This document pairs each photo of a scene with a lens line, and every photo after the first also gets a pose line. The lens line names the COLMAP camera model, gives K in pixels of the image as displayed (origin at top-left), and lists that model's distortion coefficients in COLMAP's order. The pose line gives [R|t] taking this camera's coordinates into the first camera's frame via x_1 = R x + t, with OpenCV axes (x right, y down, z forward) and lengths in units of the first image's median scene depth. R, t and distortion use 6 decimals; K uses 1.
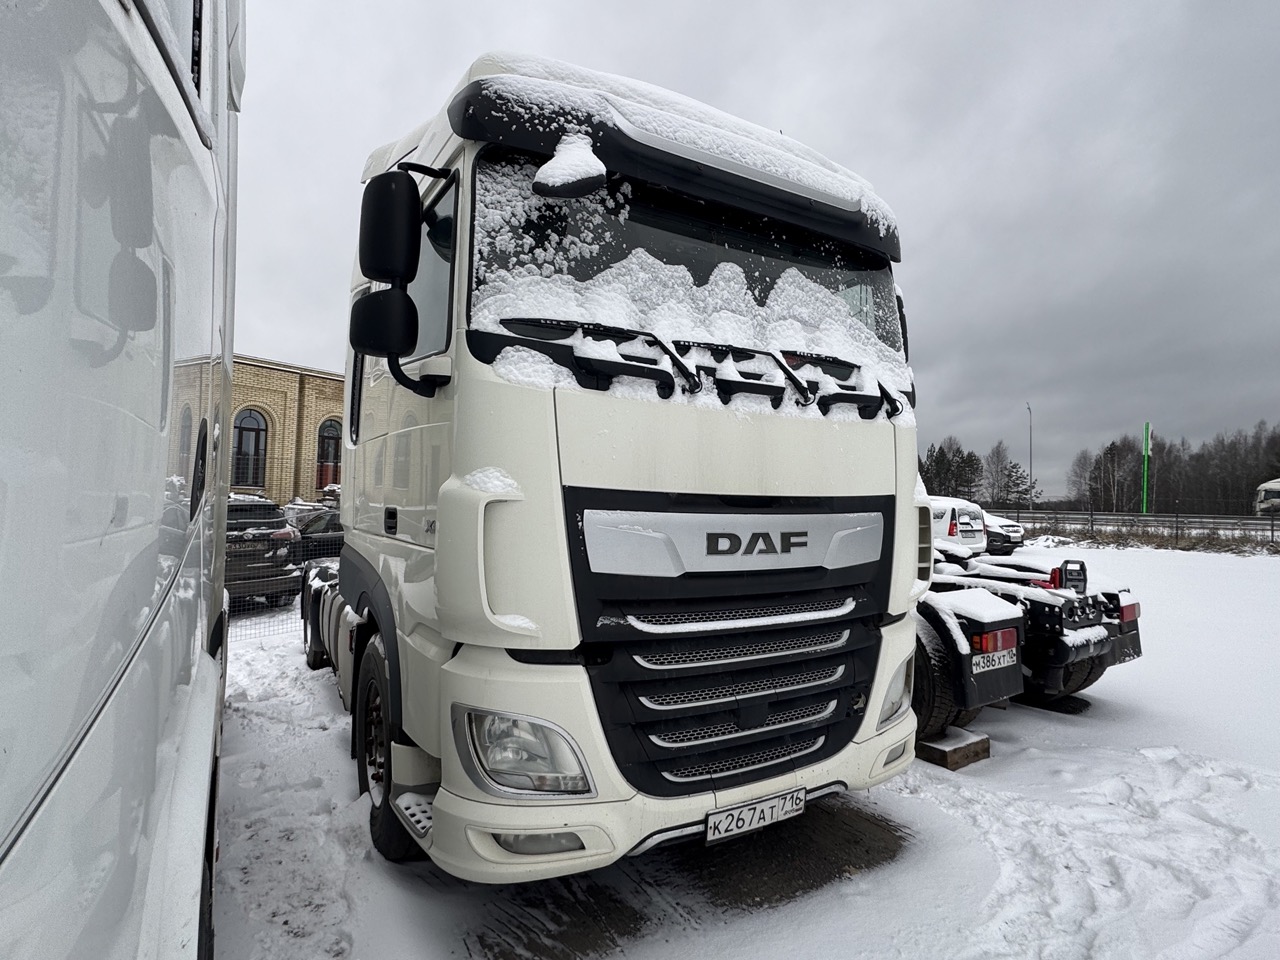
lens RADIAL K [[696.0, 0, 634.8], [0, 696.0, 480.5], [0, 0, 1]] dist [0.000530, -0.002323]
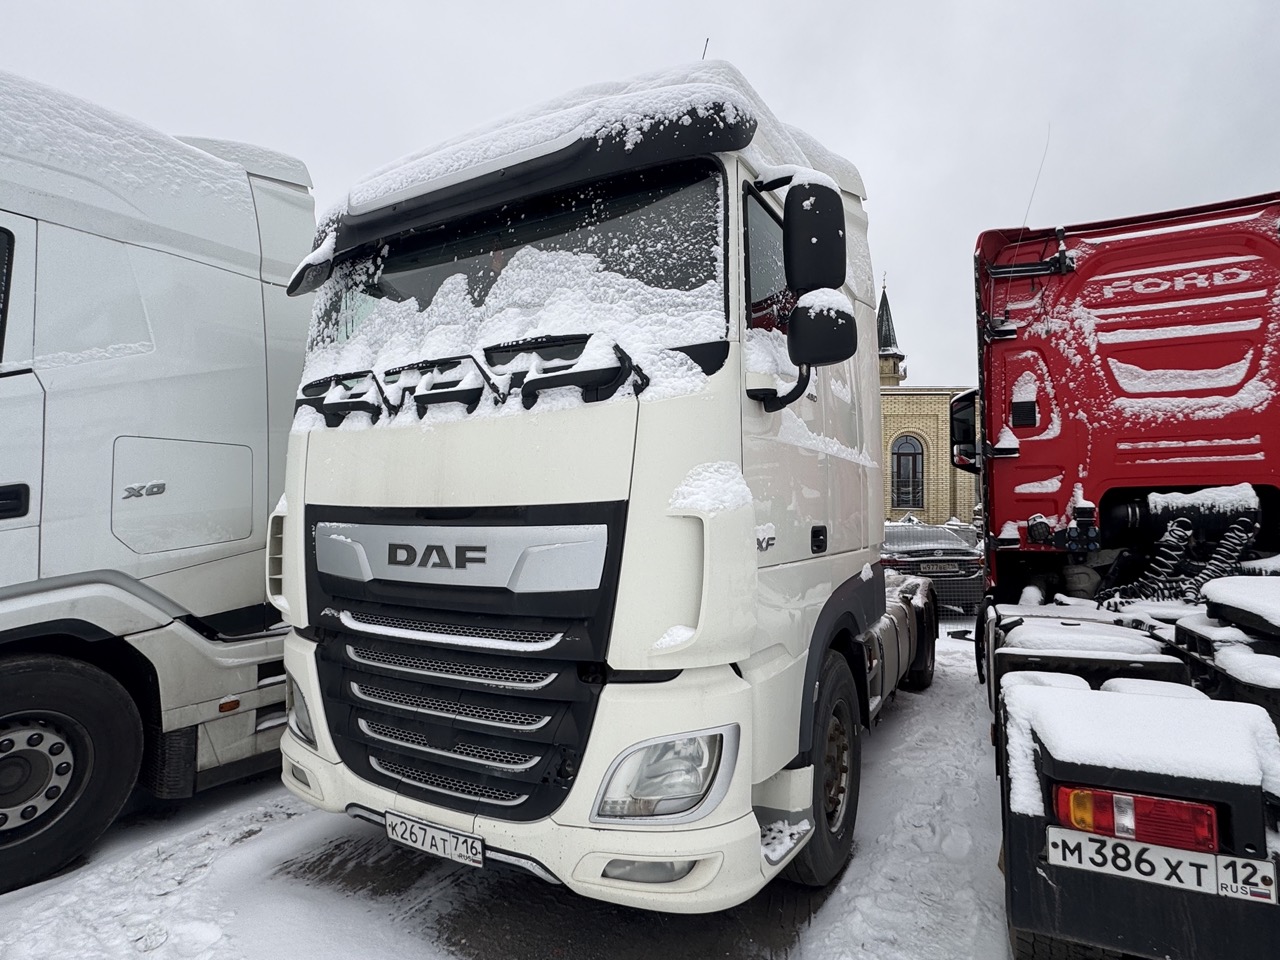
lens RADIAL K [[696.0, 0, 637.4], [0, 696.0, 480.8], [0, 0, 1]] dist [0.000530, -0.002323]
pose [[0.485600, -0.059501, -0.872154, 1.136697], [0.033161, 0.998217, -0.049638, 0.041692], [0.873552, -0.004817, 0.486707, 0.753561]]
